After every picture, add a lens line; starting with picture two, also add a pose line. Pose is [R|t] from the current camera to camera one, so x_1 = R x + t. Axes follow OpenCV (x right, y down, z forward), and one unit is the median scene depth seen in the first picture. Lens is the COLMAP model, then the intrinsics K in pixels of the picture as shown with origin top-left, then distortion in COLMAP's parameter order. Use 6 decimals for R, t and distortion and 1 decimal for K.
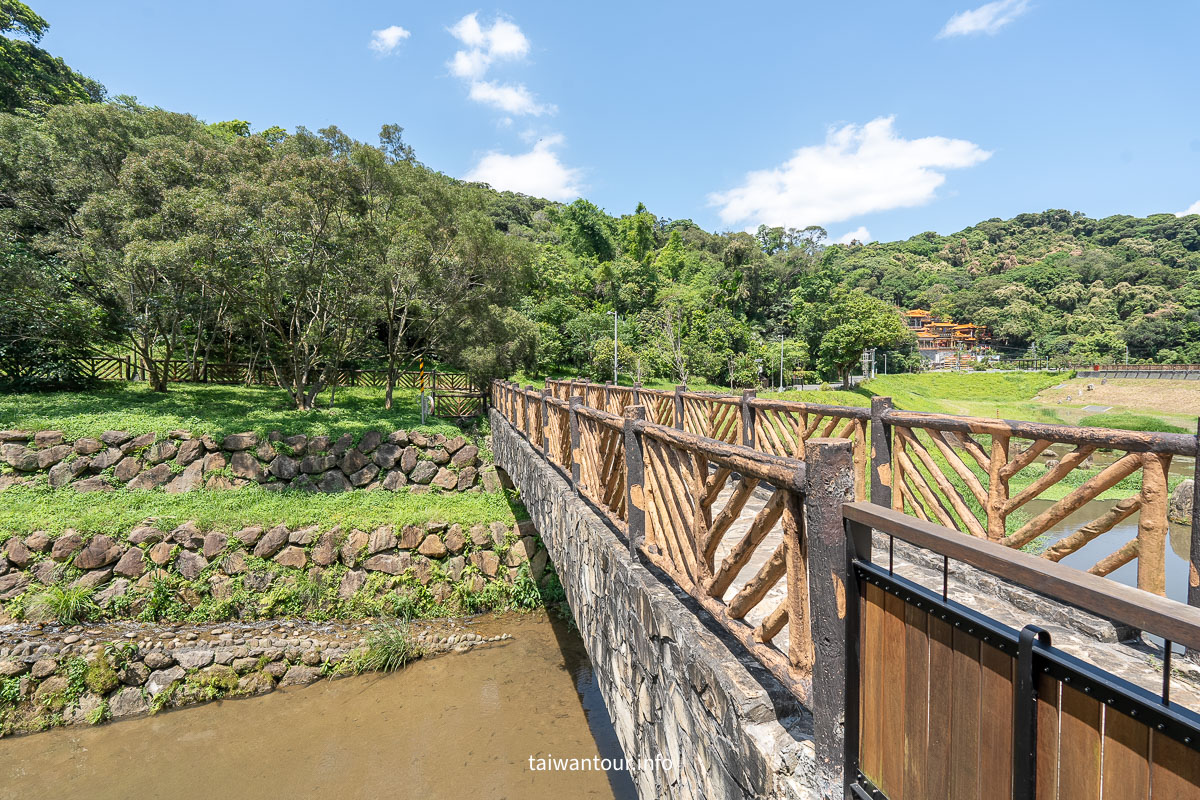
lens RADIAL K [[527.5, 0, 599.6], [0, 527.5, 389.1], [0, 0, 1]] dist [-0.002334, -0.000305]
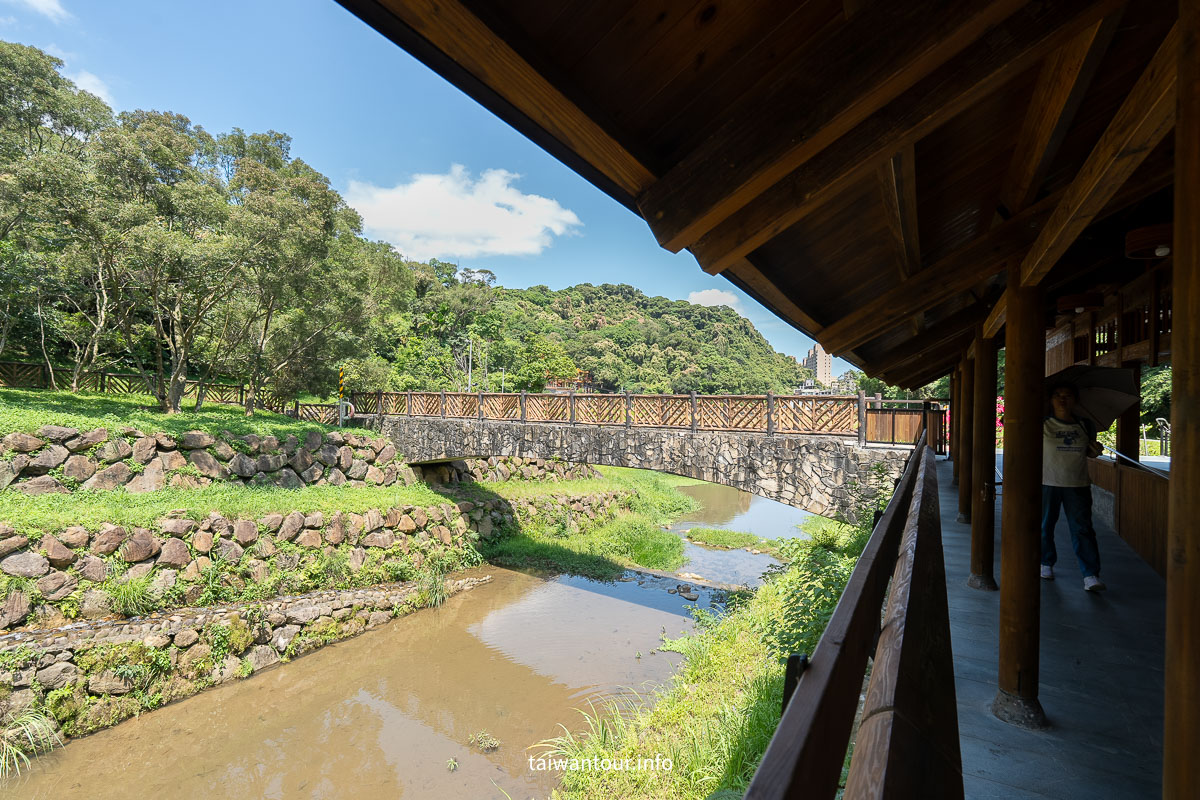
lens RADIAL K [[572.8, 0, 600.2], [0, 572.8, 402.1], [0, 0, 1]] dist [0.001864, 0.000396]
pose [[0.767459, 0.035416, 0.640119, -0.719002], [-0.010134, 0.999018, -0.043122, 0.061896], [-0.641018, 0.026608, 0.767065, -0.257635]]
